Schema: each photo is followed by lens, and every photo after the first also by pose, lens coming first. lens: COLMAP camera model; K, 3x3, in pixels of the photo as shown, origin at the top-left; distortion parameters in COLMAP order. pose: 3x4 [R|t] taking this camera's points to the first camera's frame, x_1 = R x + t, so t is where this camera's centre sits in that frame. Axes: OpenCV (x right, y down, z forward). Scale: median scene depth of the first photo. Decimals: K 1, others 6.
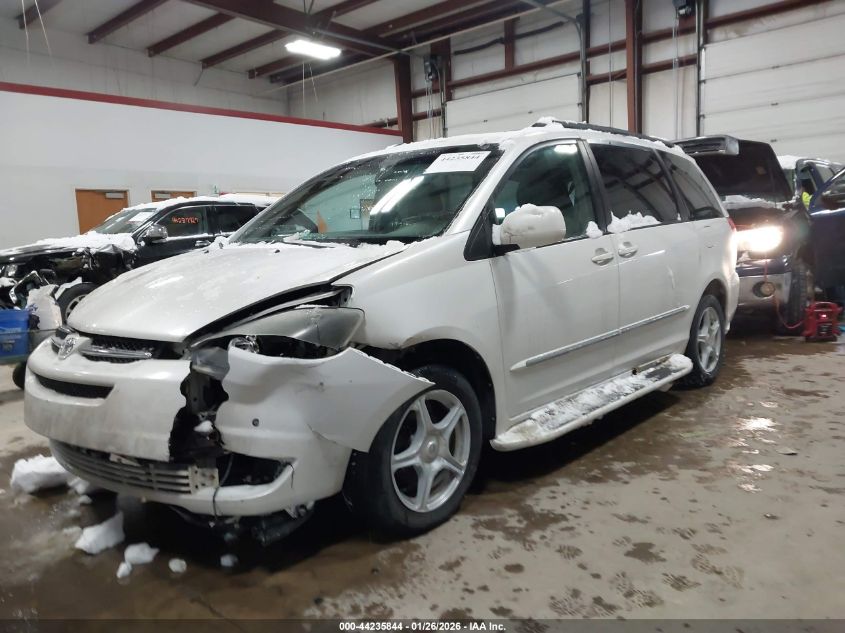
lens RADIAL K [[663.5, 0, 412.9], [0, 663.5, 320.2], [0, 0, 1]] dist [-0.006718, -0.002379]
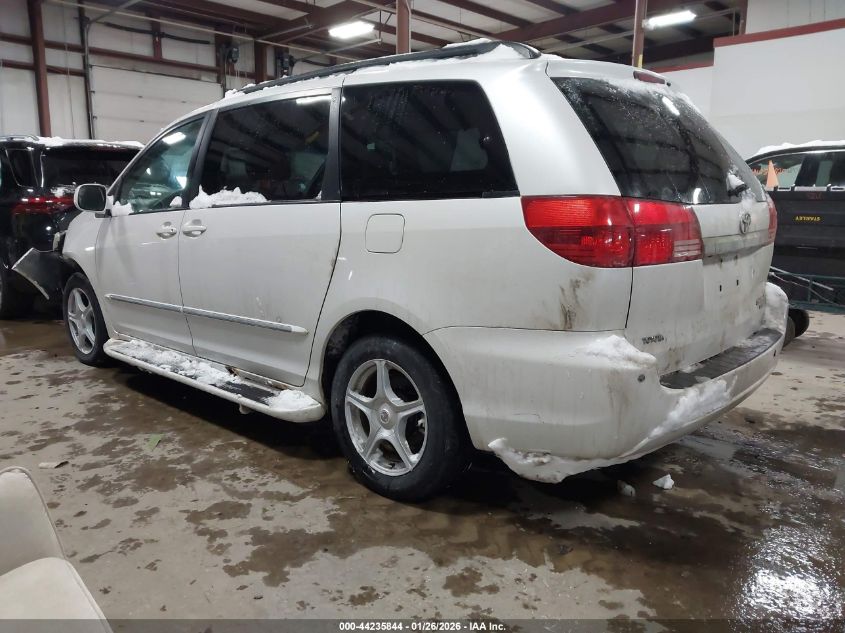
lens RADIAL K [[663.5, 0, 412.9], [0, 663.5, 320.2], [0, 0, 1]] dist [-0.006718, -0.002379]
pose [[0.005541, 0.228909, -0.973432, 1.337775], [-0.131373, 0.965176, 0.226220, -0.247481], [0.991317, 0.126630, 0.035421, 1.368057]]
